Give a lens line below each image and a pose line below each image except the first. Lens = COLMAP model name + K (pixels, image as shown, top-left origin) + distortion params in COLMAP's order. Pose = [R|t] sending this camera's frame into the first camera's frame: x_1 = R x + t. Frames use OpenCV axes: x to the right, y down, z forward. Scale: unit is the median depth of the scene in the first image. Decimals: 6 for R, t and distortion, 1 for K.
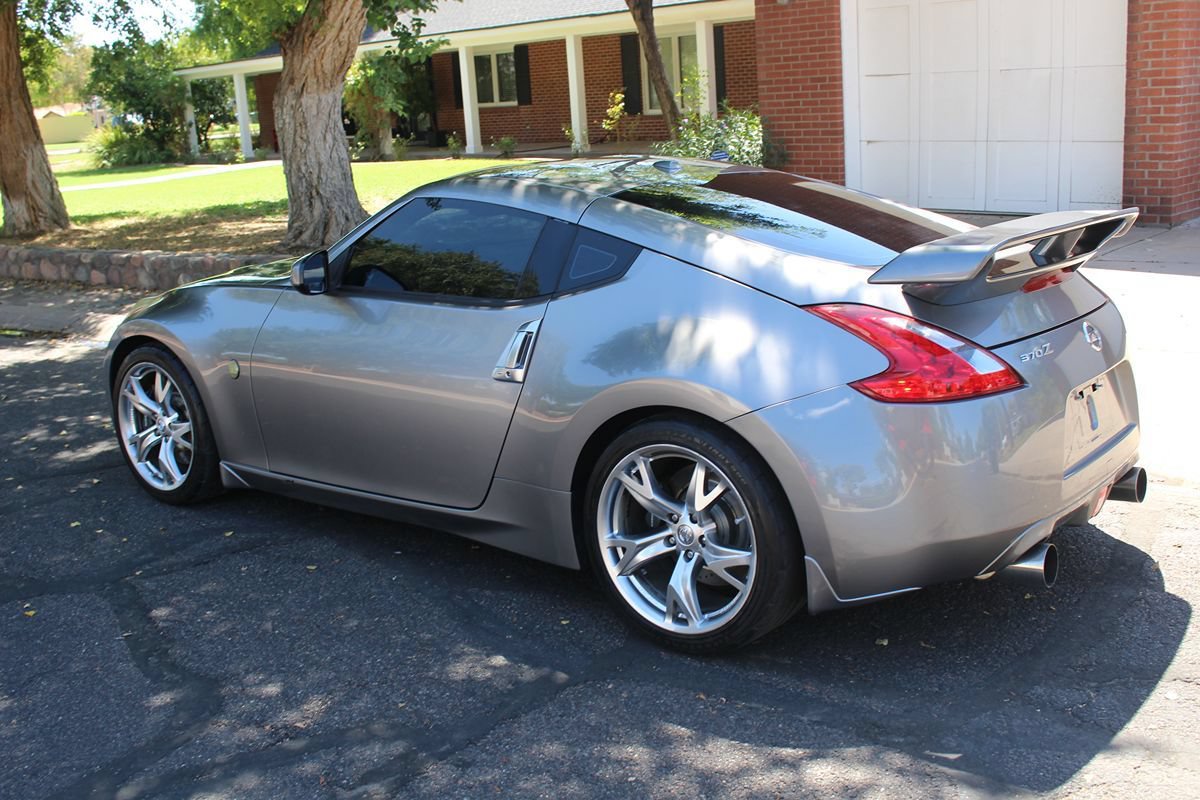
lens RADIAL K [[1265.7, 0, 600.0], [0, 1265.7, 400.0], [0, 0, 1]] dist [-0.127741, 0.151901]
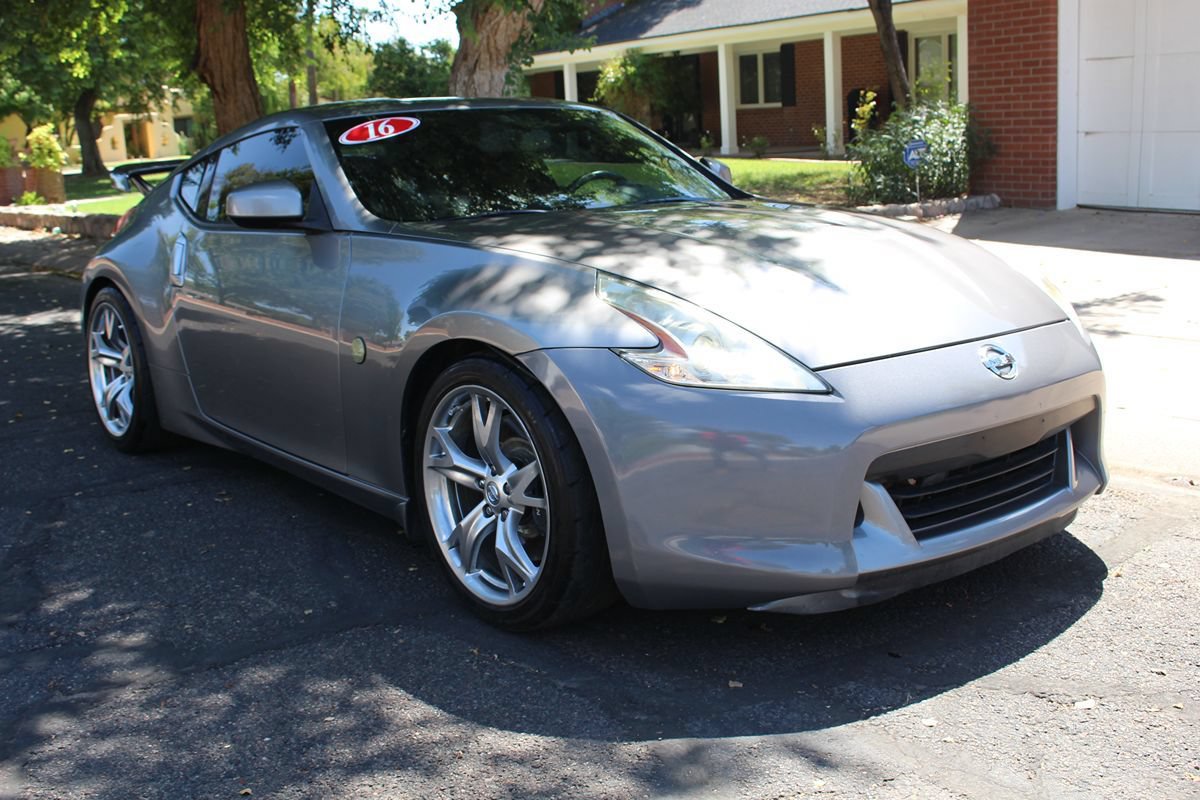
lens RADIAL K [[1300.8, 0, 600.0], [0, 1300.8, 400.0], [0, 0, 1]] dist [-0.094727, 0.046356]
pose [[0.970592, 0.062458, -0.232487, 0.109833], [-0.066317, 0.997760, -0.008812, 0.017600], [0.231416, 0.023970, 0.972560, 0.033649]]
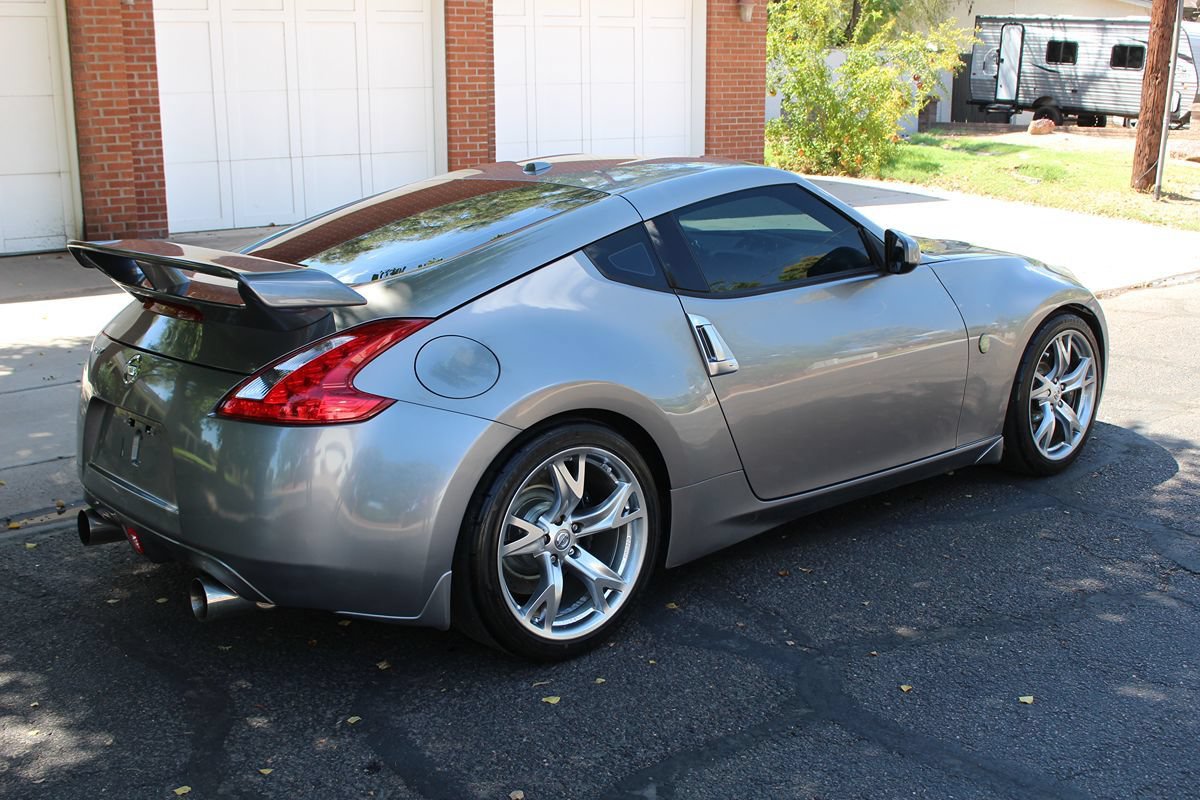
lens RADIAL K [[1328.9, 0, 586.7], [0, 1328.9, 402.7], [0, 0, 1]] dist [-0.141488, 0.205194]
pose [[0.219626, -0.177747, 0.959255, -0.473824], [0.232058, 0.964559, 0.125599, -0.059776], [-0.947583, 0.195018, 0.253090, 0.347311]]
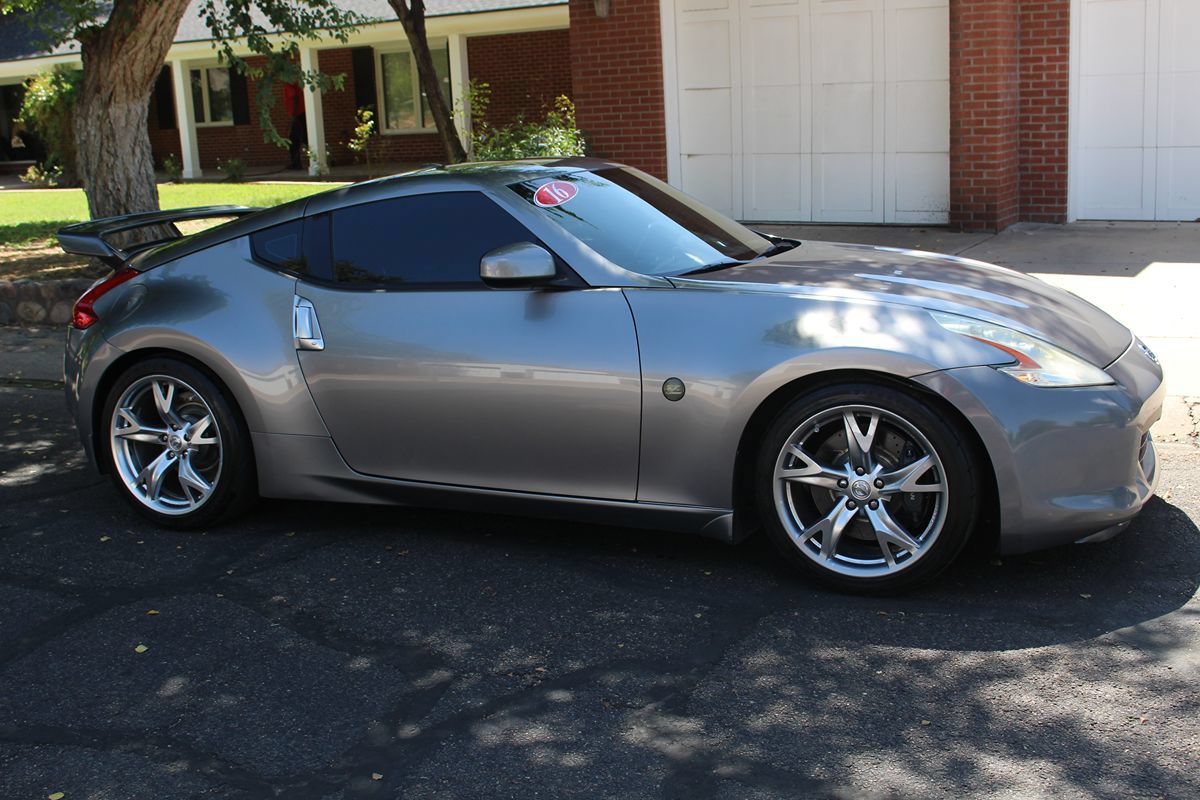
lens RADIAL K [[1394.2, 0, 600.0], [0, 1394.2, 400.0], [0, 0, 1]] dist [-0.117149, 0.145042]
pose [[0.970590, -0.040446, 0.237316, -0.134679], [0.049457, 0.998259, -0.032138, 0.021215], [-0.235603, 0.042929, 0.970901, -0.048983]]
